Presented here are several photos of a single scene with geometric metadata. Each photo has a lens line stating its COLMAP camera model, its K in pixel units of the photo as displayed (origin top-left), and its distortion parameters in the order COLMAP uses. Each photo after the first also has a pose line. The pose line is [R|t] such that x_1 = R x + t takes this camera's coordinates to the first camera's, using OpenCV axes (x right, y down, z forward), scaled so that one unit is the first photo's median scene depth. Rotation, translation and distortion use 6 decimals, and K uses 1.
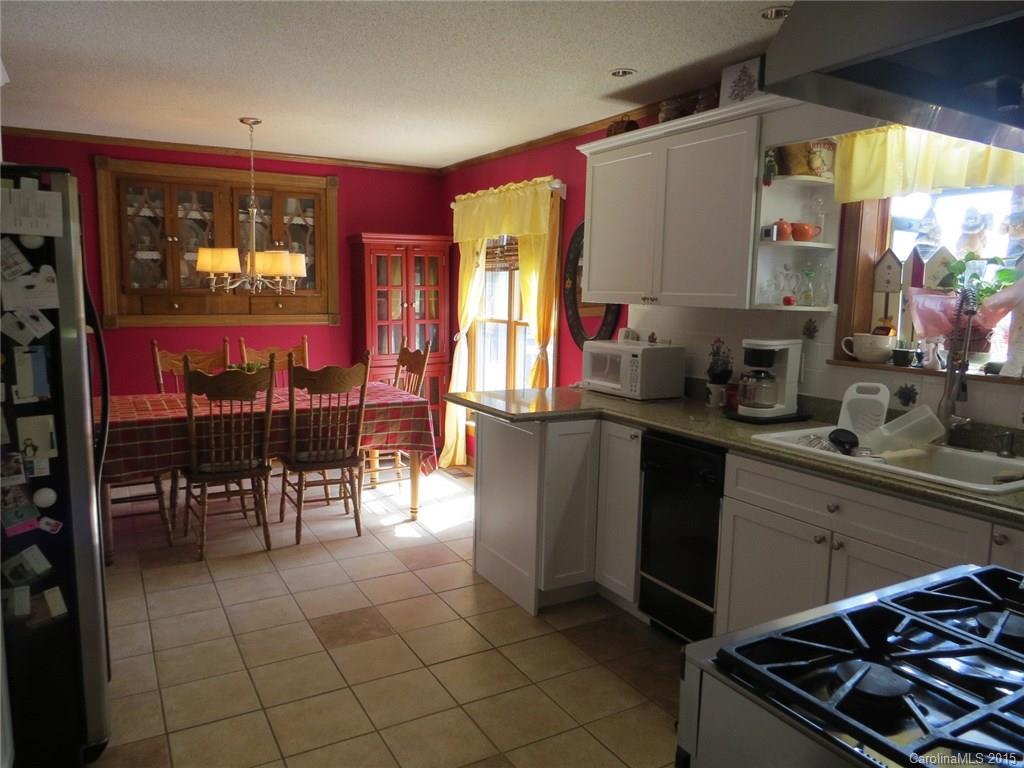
lens RADIAL K [[722.9, 0, 504.6], [0, 722.9, 382.3], [0, 0, 1]] dist [-0.022435, 0.002740]
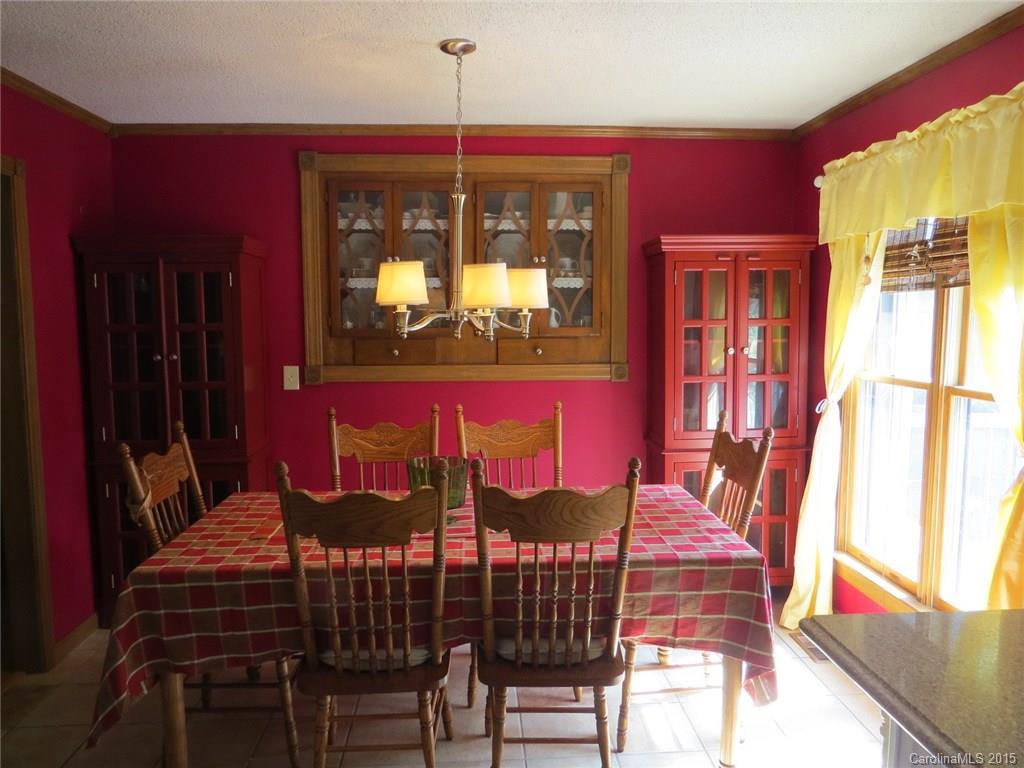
lens RADIAL K [[722.9, 0, 510.3], [0, 722.9, 377.7], [0, 0, 1]] dist [-0.022435, 0.002740]
pose [[0.897789, 0.019937, -0.439974, -0.040298], [-0.040167, 0.998518, -0.036716, -0.059989], [0.438590, 0.050635, 0.897260, 0.411291]]
